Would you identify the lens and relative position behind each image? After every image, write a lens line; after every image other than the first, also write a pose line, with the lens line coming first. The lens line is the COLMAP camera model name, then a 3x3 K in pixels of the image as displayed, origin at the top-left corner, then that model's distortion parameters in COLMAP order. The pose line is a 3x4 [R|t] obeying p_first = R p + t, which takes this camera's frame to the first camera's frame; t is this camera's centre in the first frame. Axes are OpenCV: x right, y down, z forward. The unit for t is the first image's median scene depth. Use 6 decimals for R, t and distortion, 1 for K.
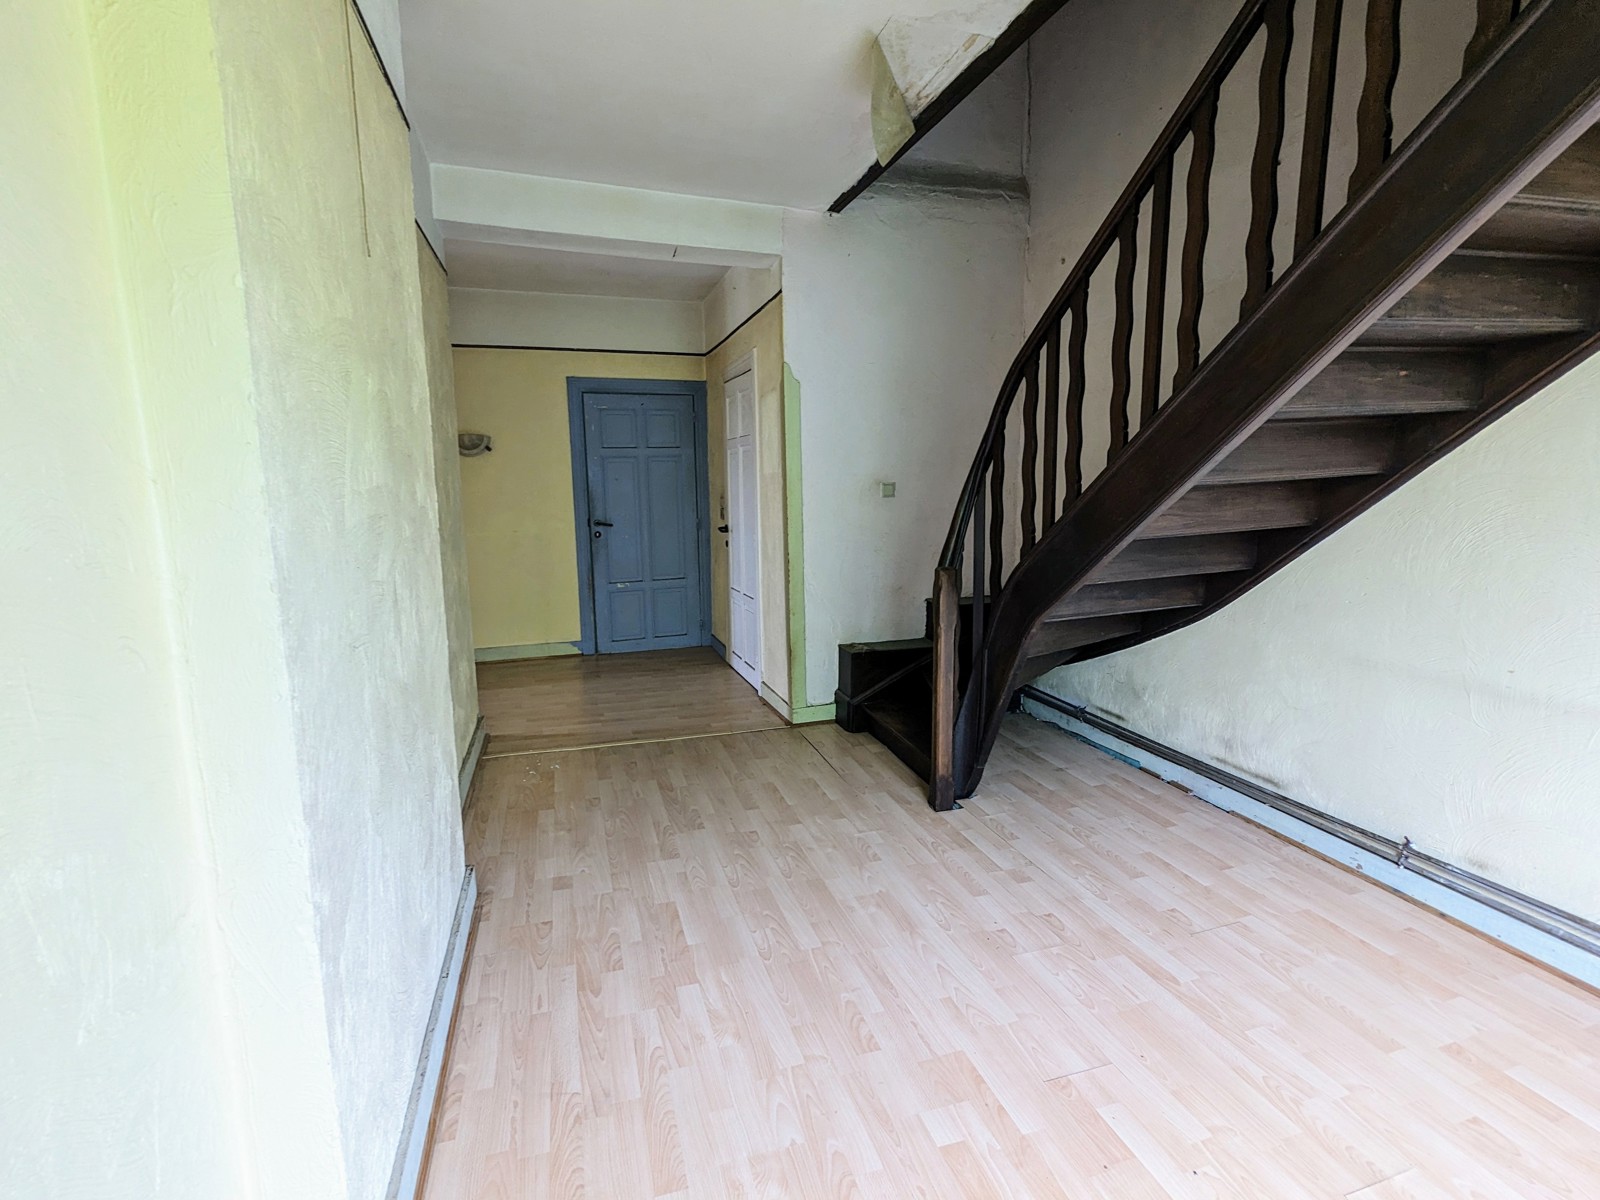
lens RADIAL K [[756.6, 0, 796.7], [0, 756.6, 598.1], [0, 0, 1]] dist [-0.009360, 0.006106]
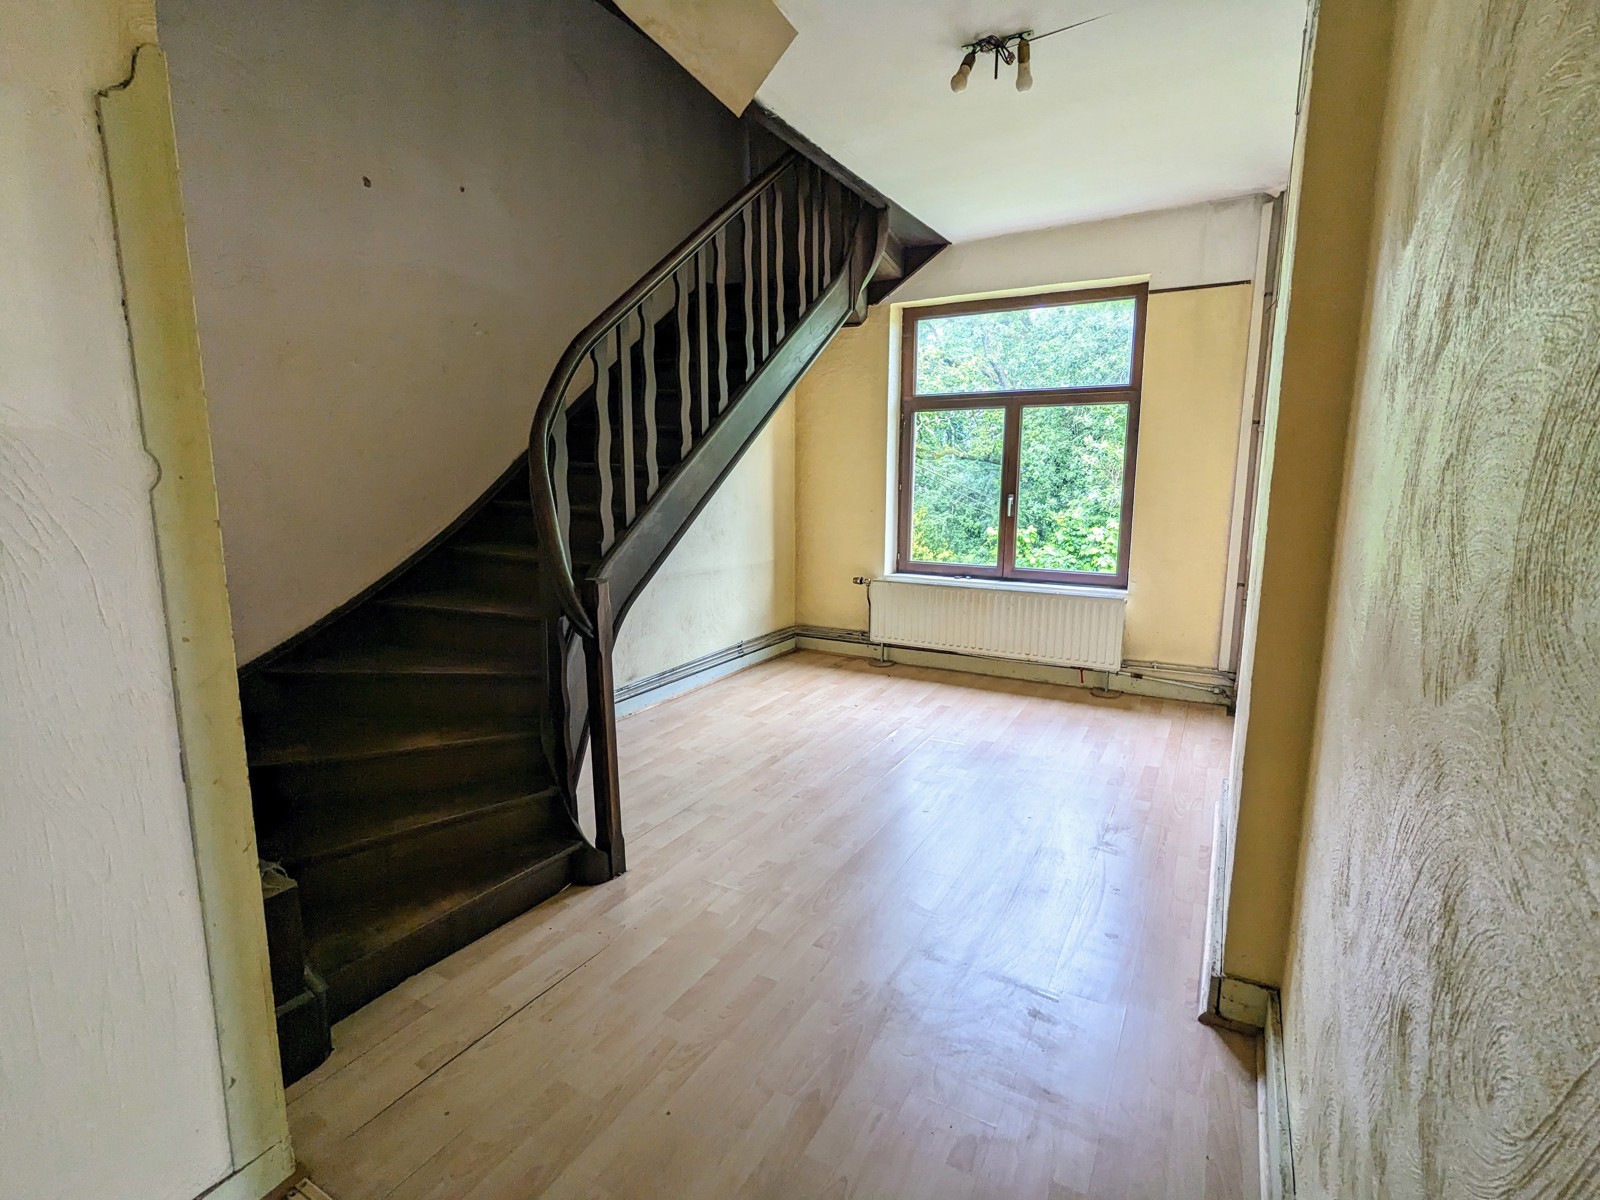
lens RADIAL K [[756.6, 0, 796.7], [0, 756.6, 598.1], [0, 0, 1]] dist [-0.009360, 0.006106]
pose [[-0.681029, -0.111902, 0.723655, -0.620054], [0.117170, 0.958868, 0.258542, -0.239494], [-0.722821, 0.260865, -0.639905, 1.608263]]
